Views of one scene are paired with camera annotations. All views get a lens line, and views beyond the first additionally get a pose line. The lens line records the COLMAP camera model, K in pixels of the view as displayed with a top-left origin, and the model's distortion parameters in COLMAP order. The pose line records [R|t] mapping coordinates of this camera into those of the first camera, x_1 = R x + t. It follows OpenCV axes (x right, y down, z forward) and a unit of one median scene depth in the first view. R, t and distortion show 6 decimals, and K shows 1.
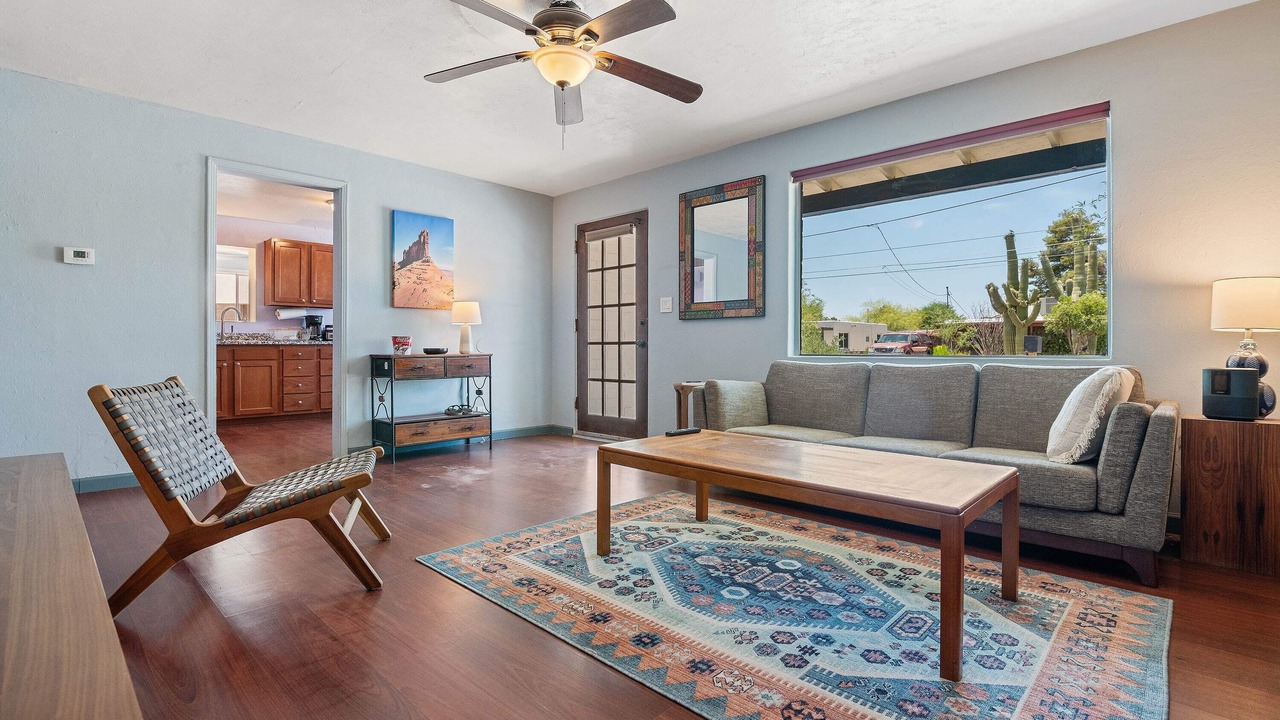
lens RADIAL K [[583.6, 0, 631.8], [0, 583.6, 343.4], [0, 0, 1]] dist [-0.014596, -0.000086]
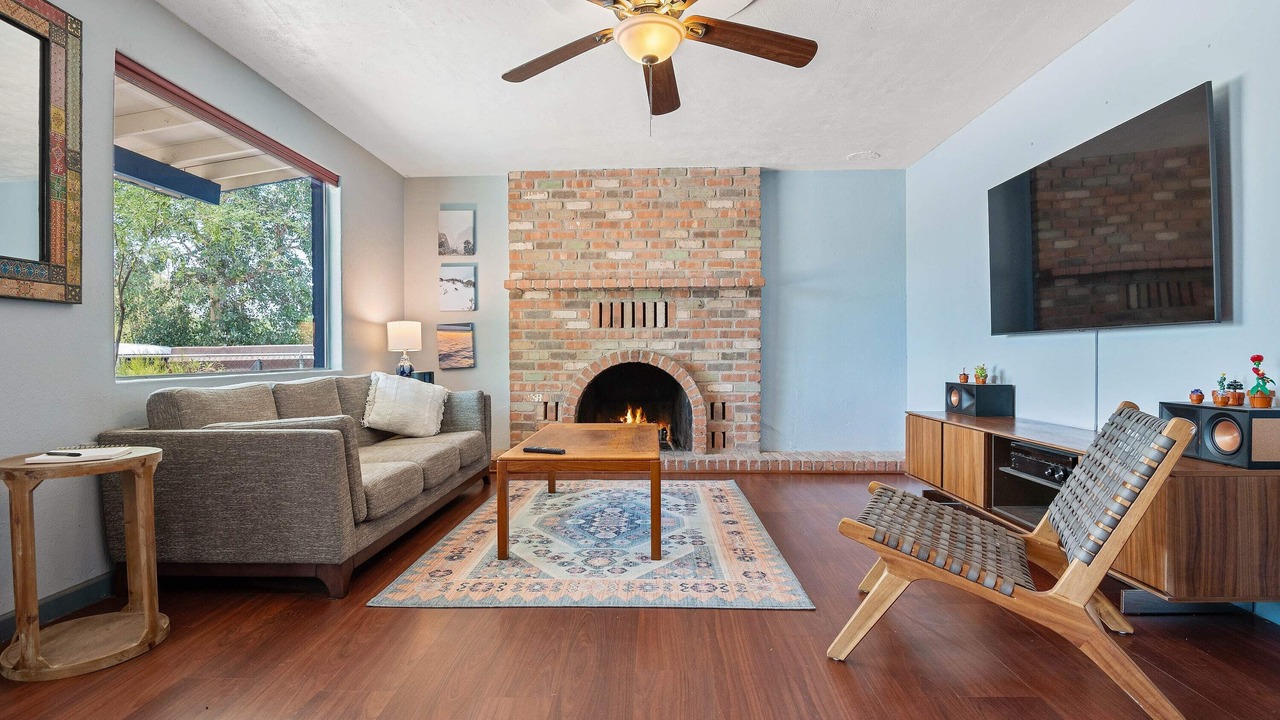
lens RADIAL K [[651.2, 0, 639.2], [0, 651.2, 354.4], [0, 0, 1]] dist [-0.015858, -0.000107]
pose [[-0.683941, -0.000348, 0.729537, -0.784619], [-0.000848, 1.000000, -0.000317, -0.006160], [-0.729537, -0.000836, -0.683941, 1.619186]]
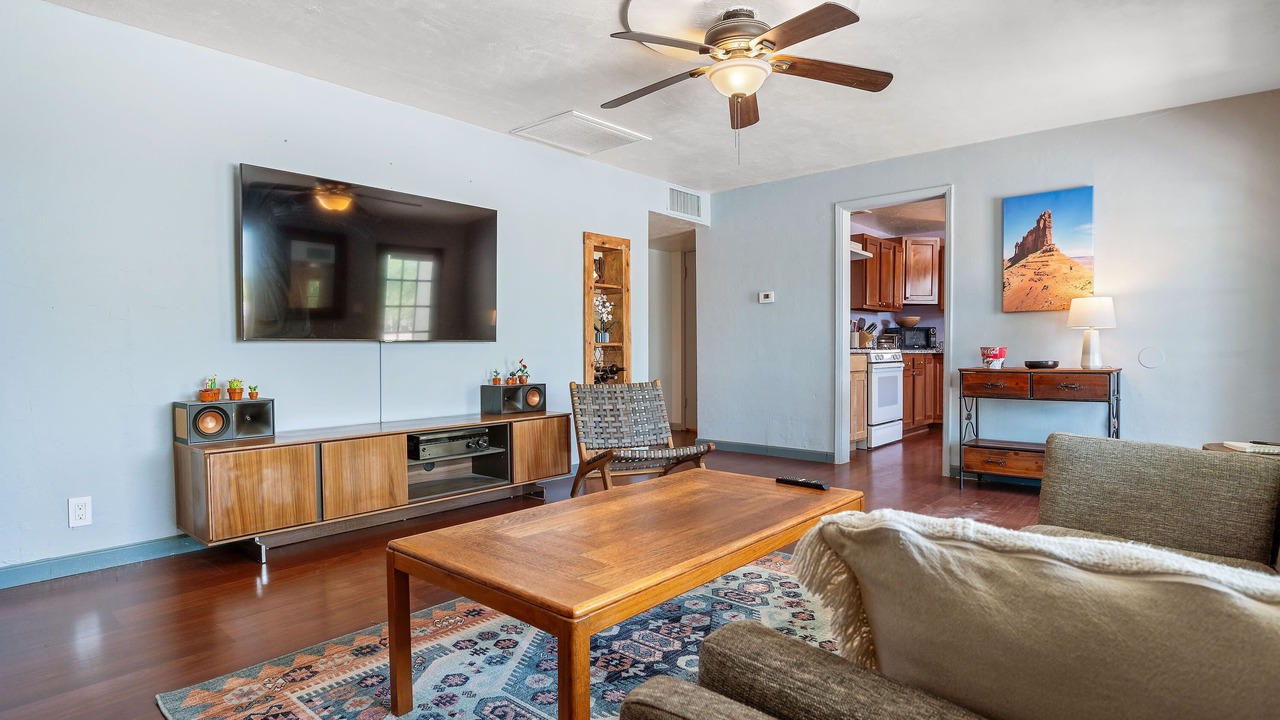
lens RADIAL K [[651.2, 0, 639.2], [0, 651.2, 354.4], [0, 0, 1]] dist [-0.015858, -0.000107]
pose [[0.057362, 0.005739, -0.998337, 0.929880], [0.011574, 0.999912, 0.006414, -0.023274], [0.998286, -0.011923, 0.057291, 0.745289]]
